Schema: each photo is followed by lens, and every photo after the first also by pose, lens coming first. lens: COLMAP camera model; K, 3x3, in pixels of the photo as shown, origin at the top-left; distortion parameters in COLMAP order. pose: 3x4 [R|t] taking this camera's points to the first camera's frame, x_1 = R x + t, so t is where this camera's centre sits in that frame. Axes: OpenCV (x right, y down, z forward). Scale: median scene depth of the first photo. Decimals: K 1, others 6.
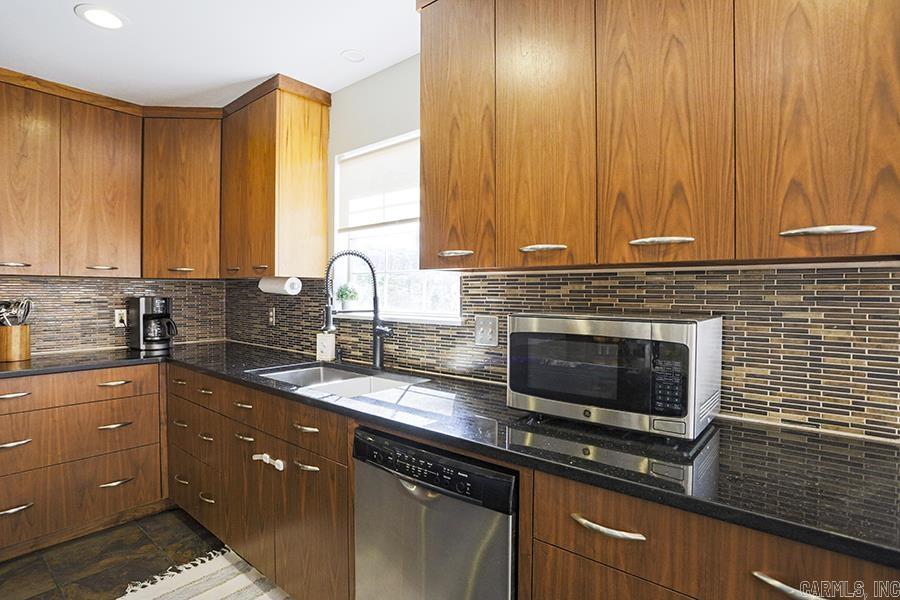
lens RADIAL K [[457.4, 0, 450.4], [0, 457.4, 293.9], [0, 0, 1]] dist [-0.059153, 0.025975]
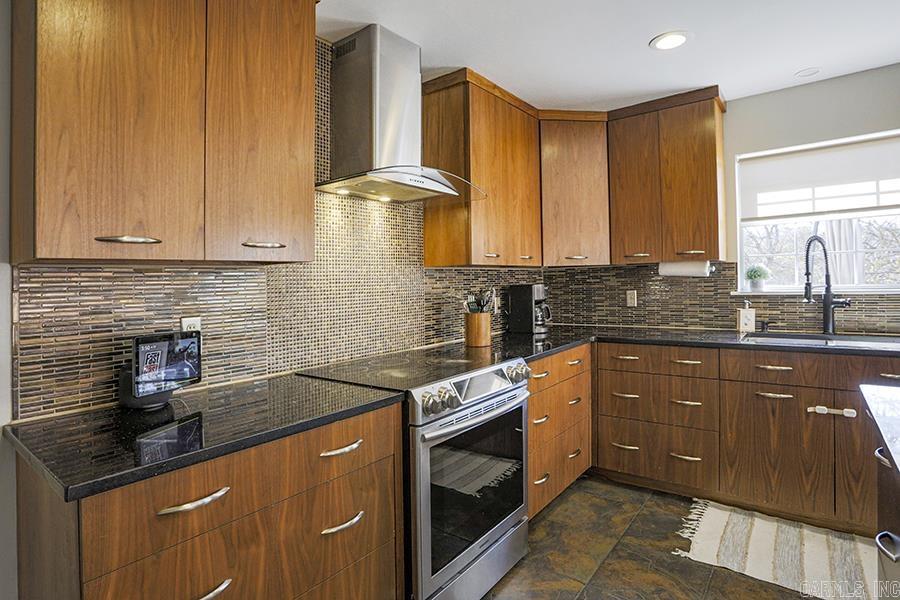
lens RADIAL K [[455.4, 0, 474.9], [0, 455.4, 275.2], [0, 0, 1]] dist [0.001444, 0.000505]
pose [[0.997057, -0.033417, 0.068999, -1.257863], [0.034499, 0.999299, -0.014549, -0.006171], [-0.068465, 0.016887, 0.997511, -0.137503]]
